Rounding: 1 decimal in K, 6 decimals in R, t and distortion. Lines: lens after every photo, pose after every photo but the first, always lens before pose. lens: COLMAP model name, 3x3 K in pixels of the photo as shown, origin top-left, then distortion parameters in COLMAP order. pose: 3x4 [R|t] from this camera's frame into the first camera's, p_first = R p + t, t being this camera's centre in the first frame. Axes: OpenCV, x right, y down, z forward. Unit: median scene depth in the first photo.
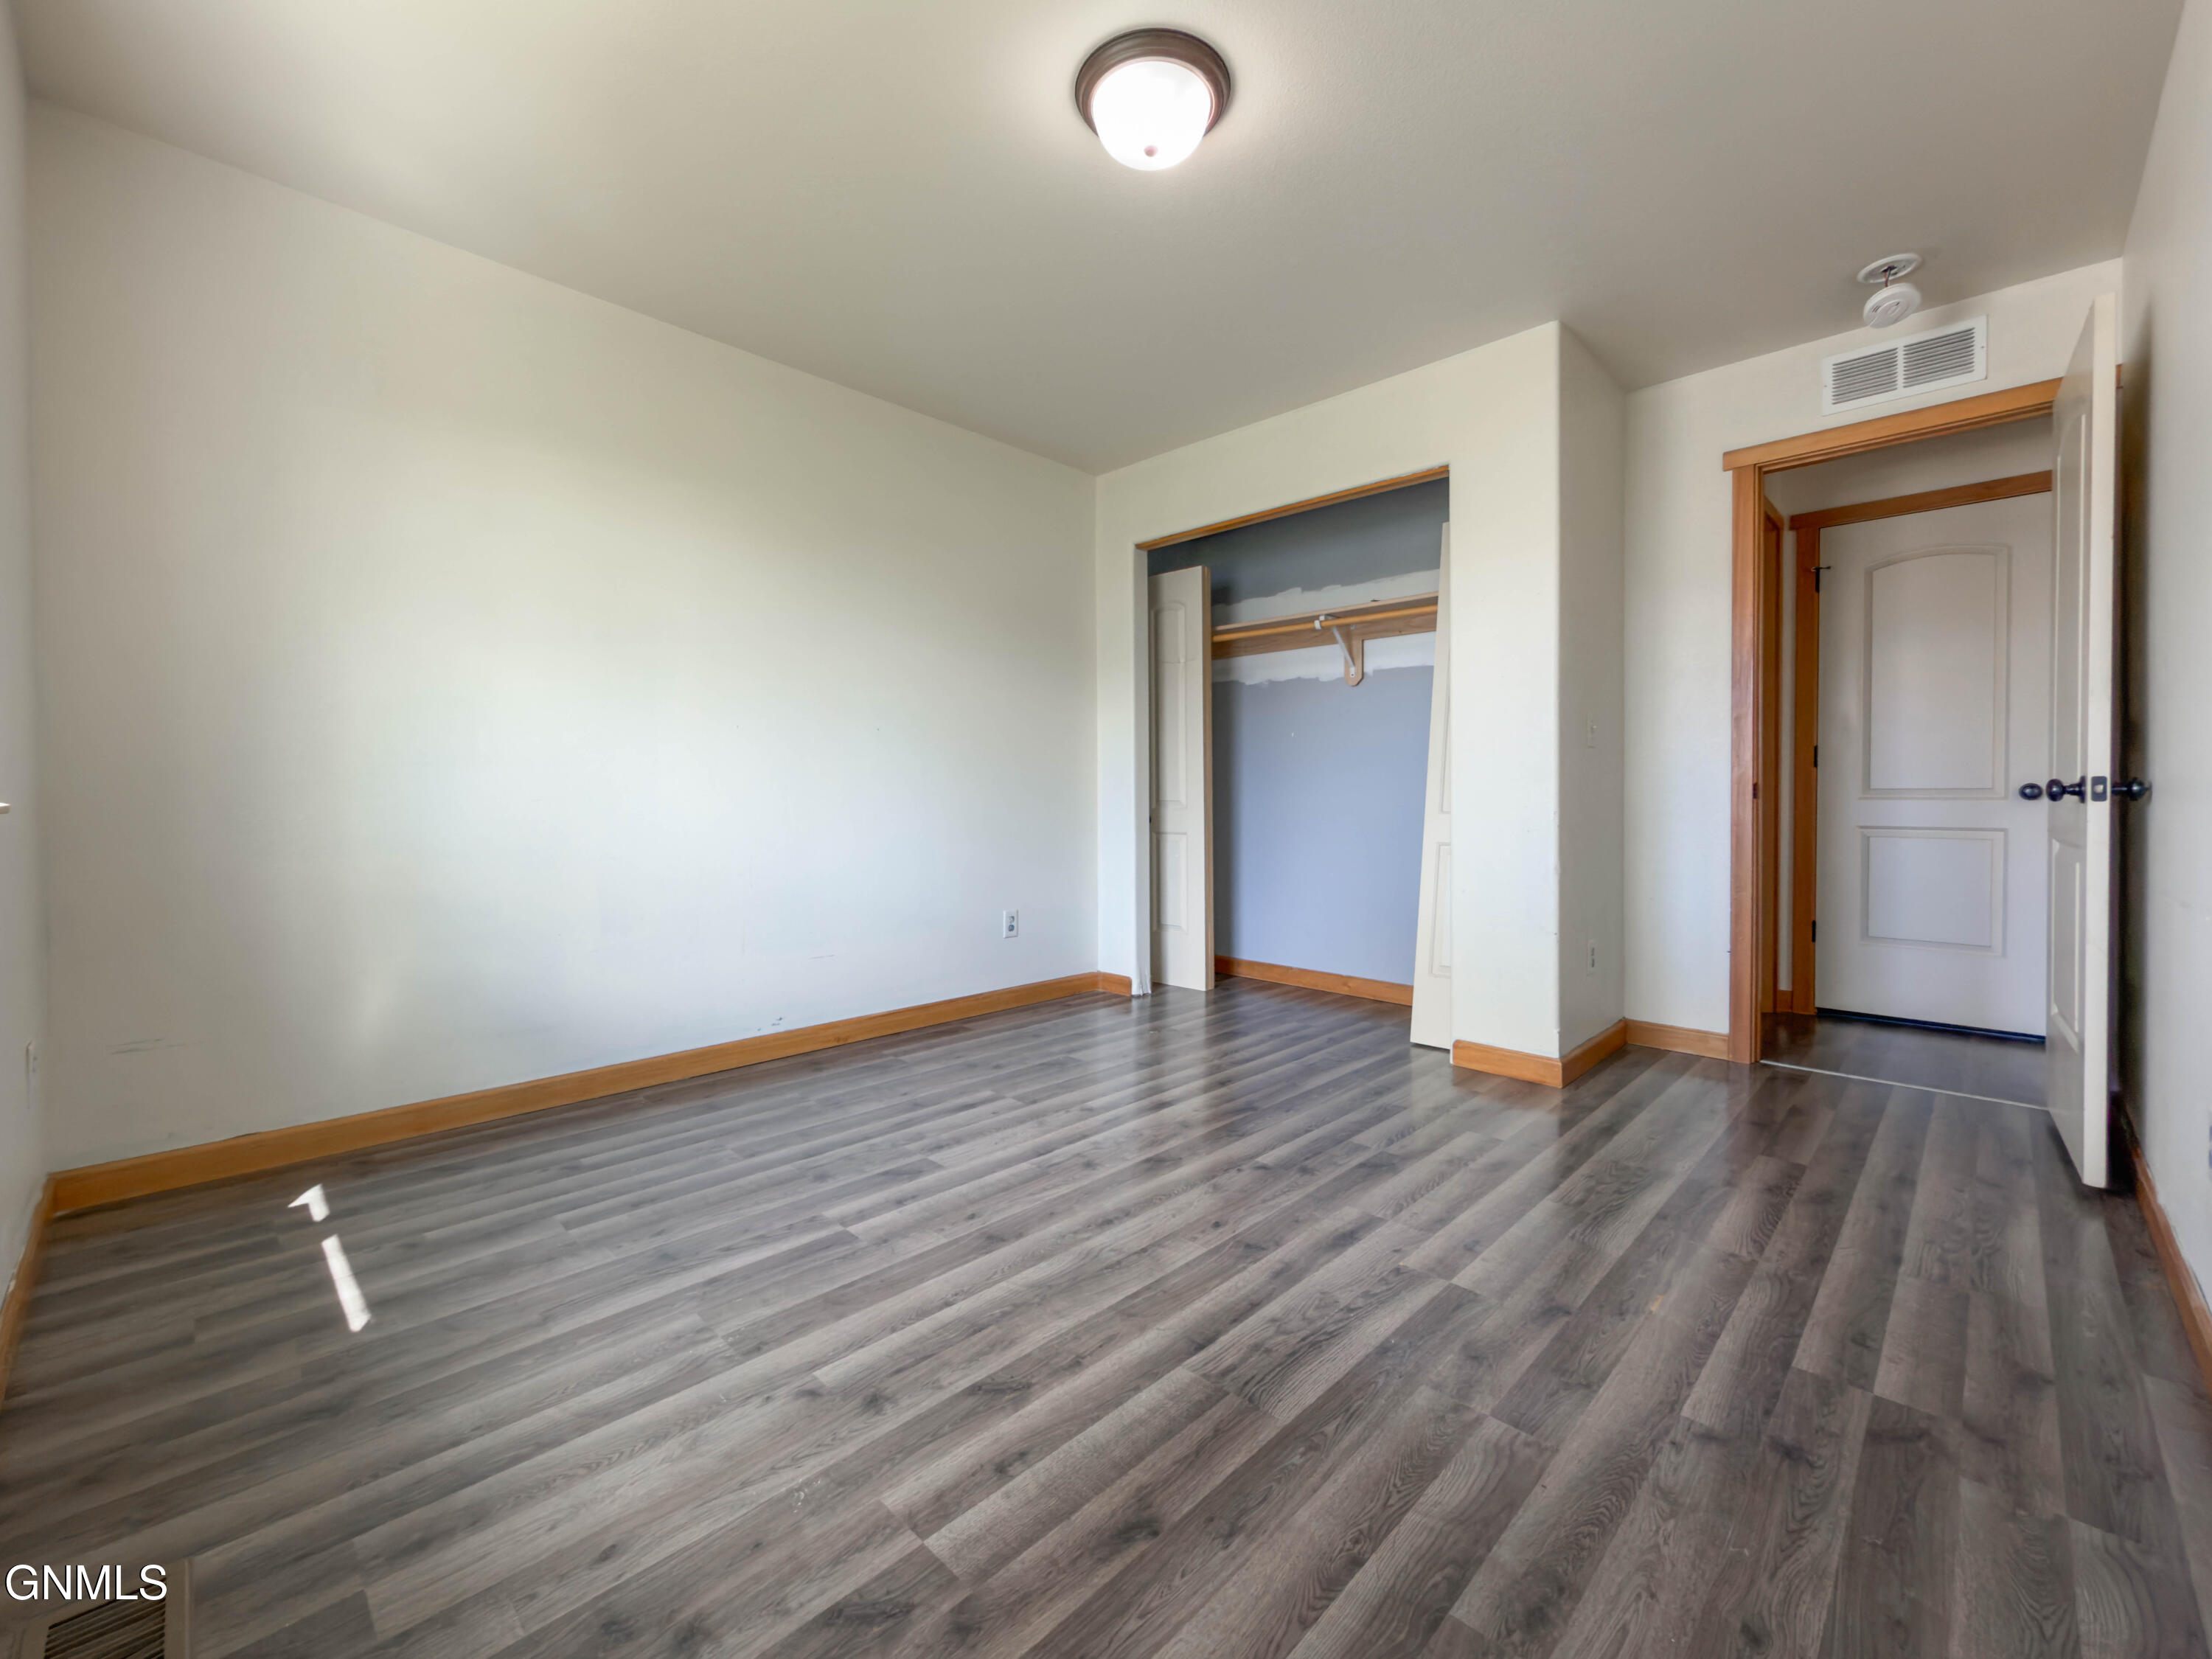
lens RADIAL K [[923.2, 0, 1118.4], [0, 923.2, 819.0], [0, 0, 1]] dist [-0.001128, -0.000068]
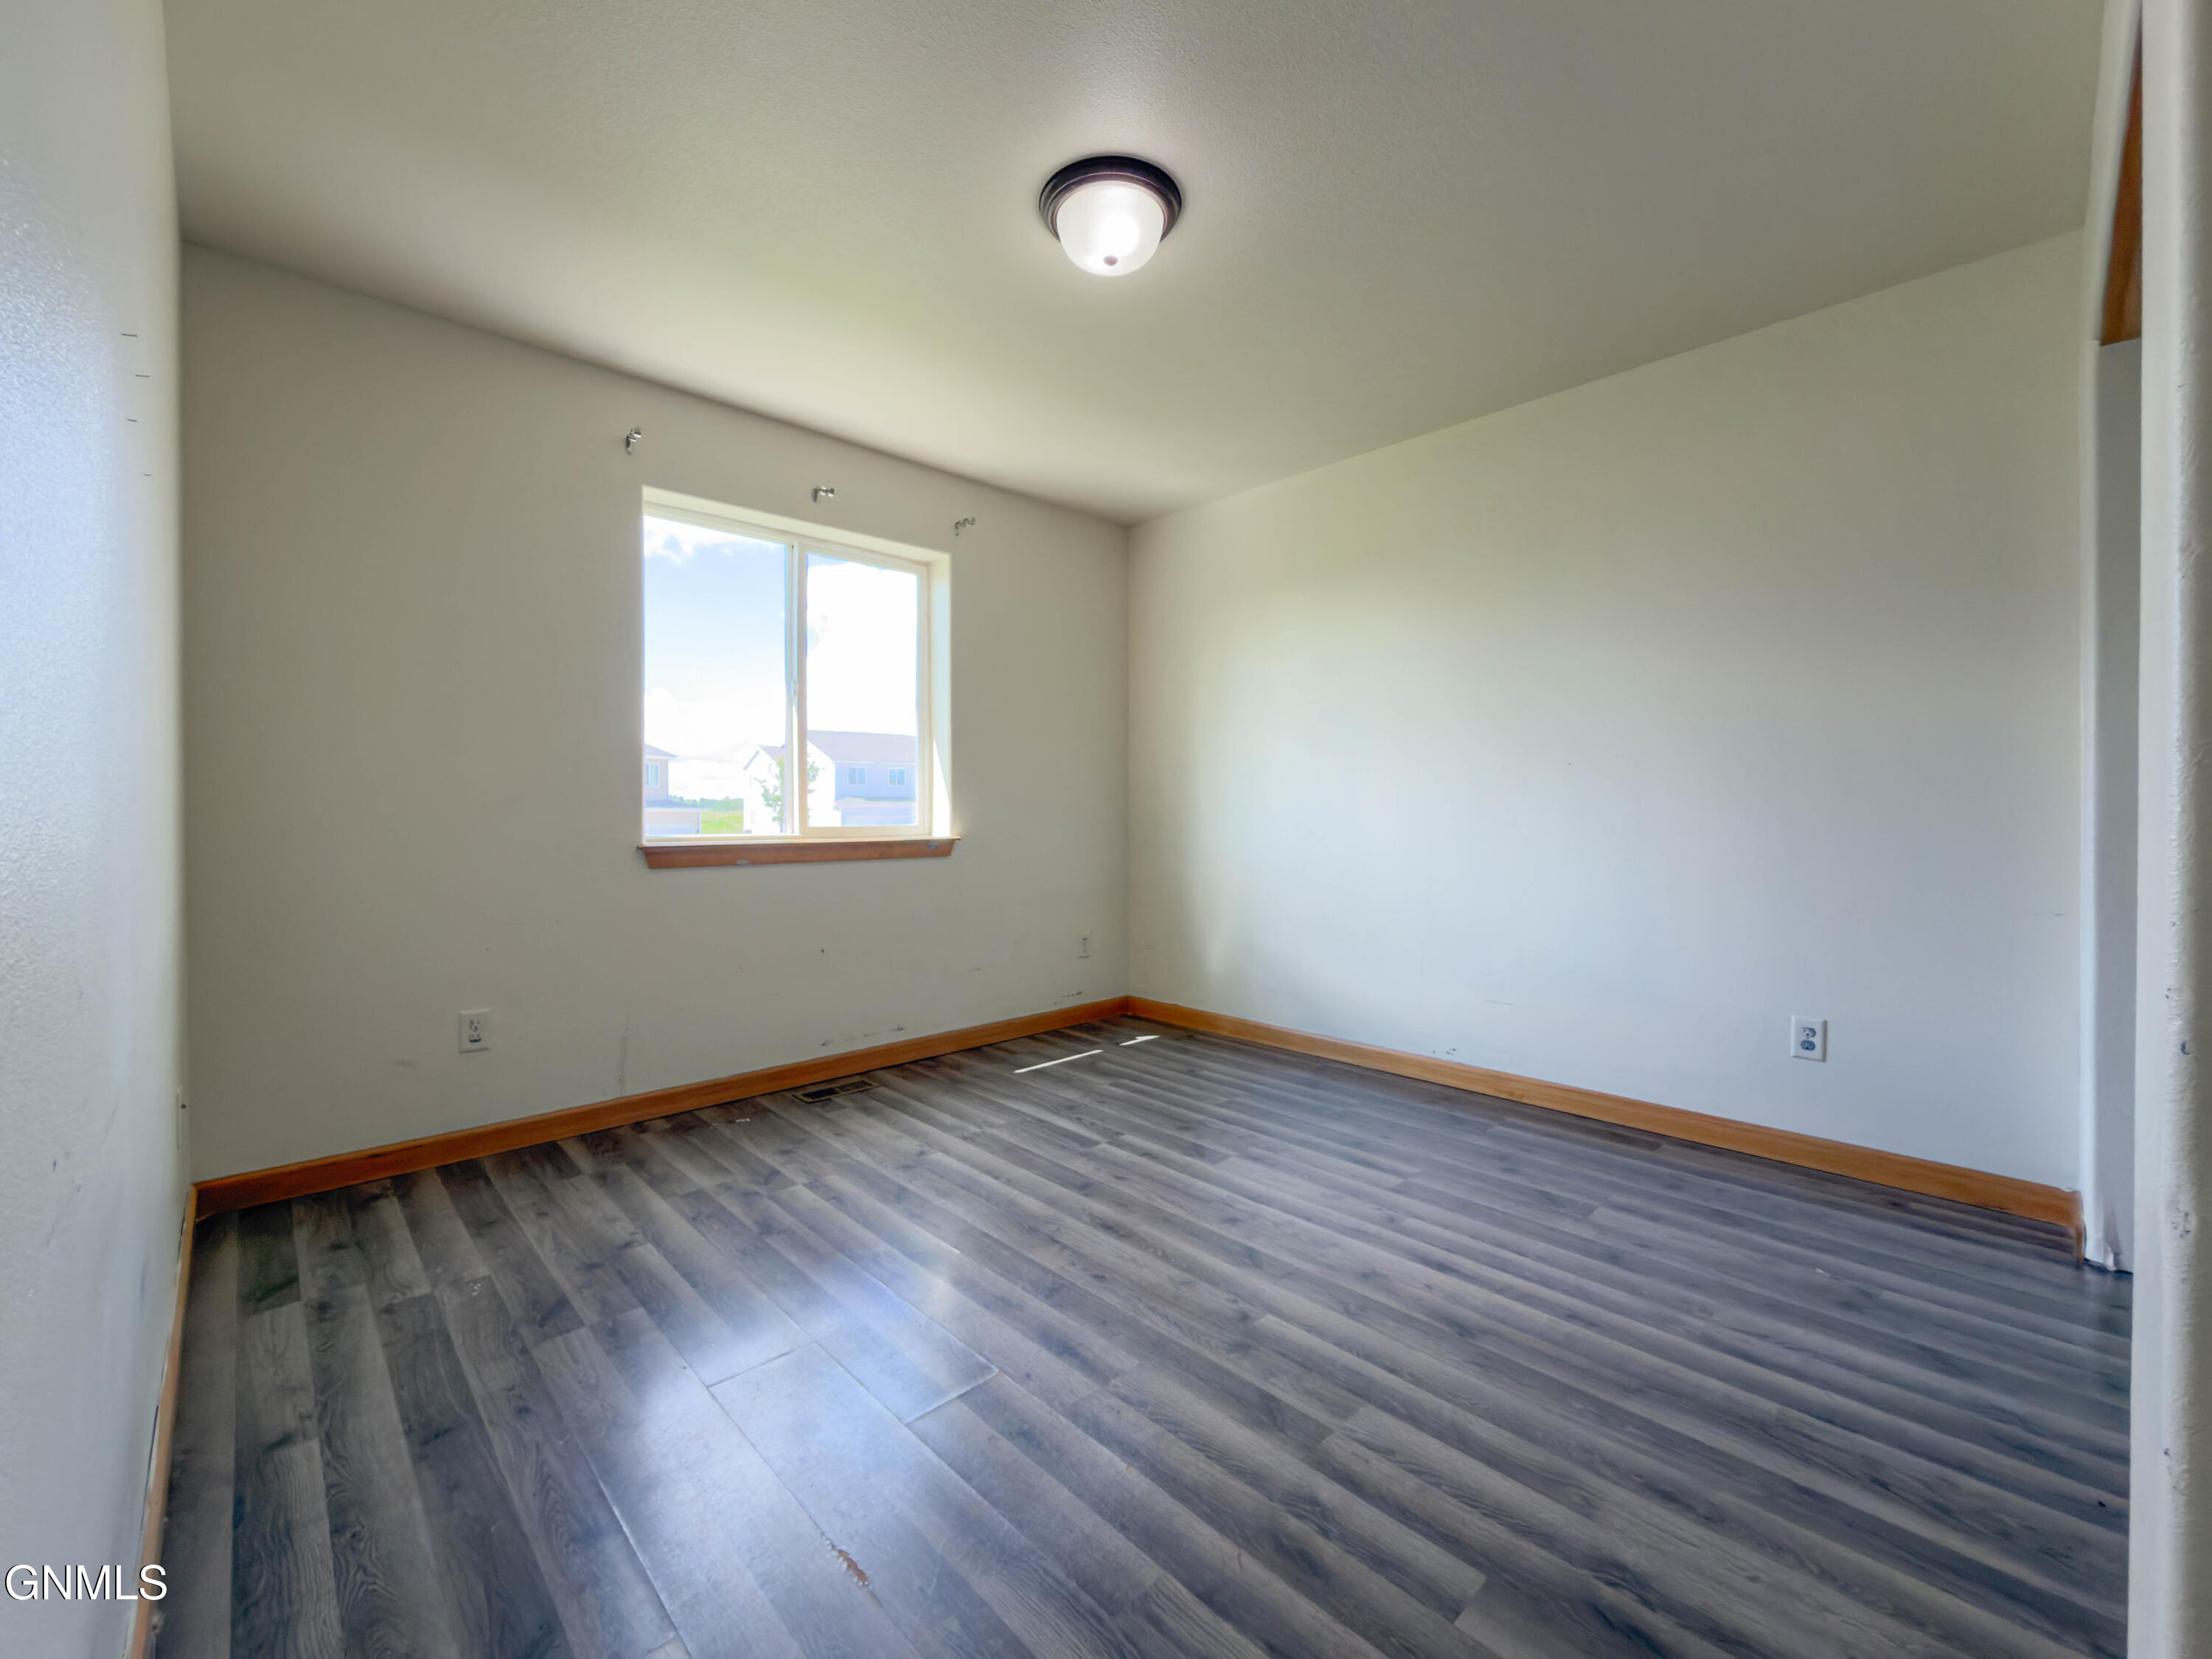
lens RADIAL K [[923.2, 0, 1118.4], [0, 923.2, 819.0], [0, 0, 1]] dist [-0.001128, -0.000068]
pose [[-0.049176, 0.011901, -0.998719, 1.093808], [-0.020974, 0.999696, 0.012945, -0.082196], [0.998570, 0.021584, -0.048911, 1.029919]]
